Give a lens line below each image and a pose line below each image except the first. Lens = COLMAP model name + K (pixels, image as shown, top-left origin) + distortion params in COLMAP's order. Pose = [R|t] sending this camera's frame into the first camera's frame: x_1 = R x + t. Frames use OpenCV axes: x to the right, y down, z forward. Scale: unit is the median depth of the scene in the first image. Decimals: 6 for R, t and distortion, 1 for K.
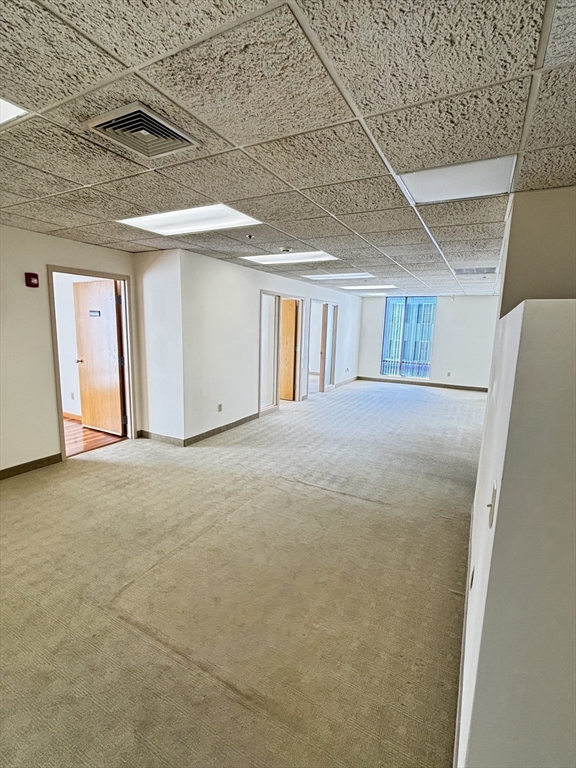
lens RADIAL K [[360.0, 0, 288.2], [0, 360.0, 385.9], [0, 0, 1]] dist [0.010598, 0.000003]
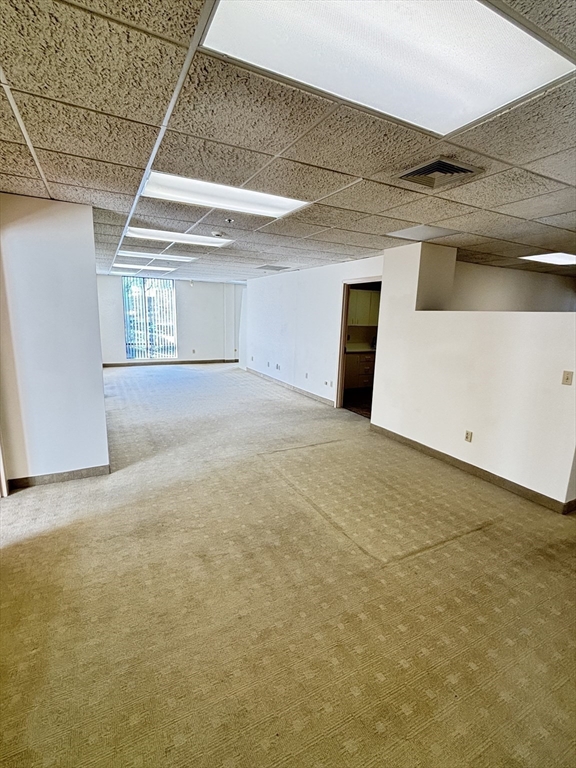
lens RADIAL K [[360.0, 0, 290.0], [0, 360.0, 383.1], [0, 0, 1]] dist [0.010598, 0.000003]
pose [[0.553279, -0.170457, 0.815369, -0.689942], [0.129834, 0.984523, 0.117719, -0.060086], [-0.822815, 0.040731, 0.566847, 0.260086]]
